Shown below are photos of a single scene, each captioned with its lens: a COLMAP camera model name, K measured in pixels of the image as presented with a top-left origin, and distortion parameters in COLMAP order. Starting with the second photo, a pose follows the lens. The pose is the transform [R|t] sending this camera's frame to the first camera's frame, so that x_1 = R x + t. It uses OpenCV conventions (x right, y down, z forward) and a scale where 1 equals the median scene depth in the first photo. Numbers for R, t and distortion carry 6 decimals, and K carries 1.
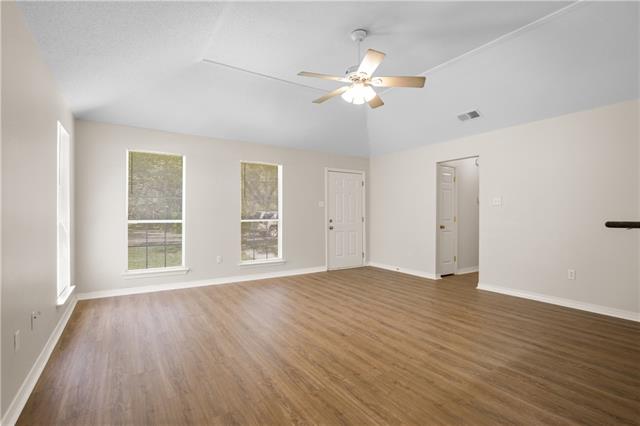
lens RADIAL K [[302.6, 0, 317.6], [0, 302.6, 212.4], [0, 0, 1]] dist [-0.000149, -0.000171]
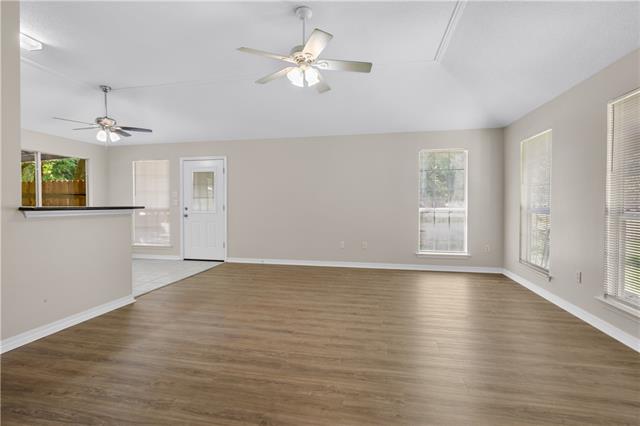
lens RADIAL K [[302.6, 0, 317.6], [0, 302.6, 212.4], [0, 0, 1]] dist [-0.000149, -0.000171]
pose [[-0.699774, 0.014960, -0.714208, 0.721293], [0.005148, 0.999860, 0.015900, 0.020339], [0.714346, 0.007449, -0.699753, 1.571412]]
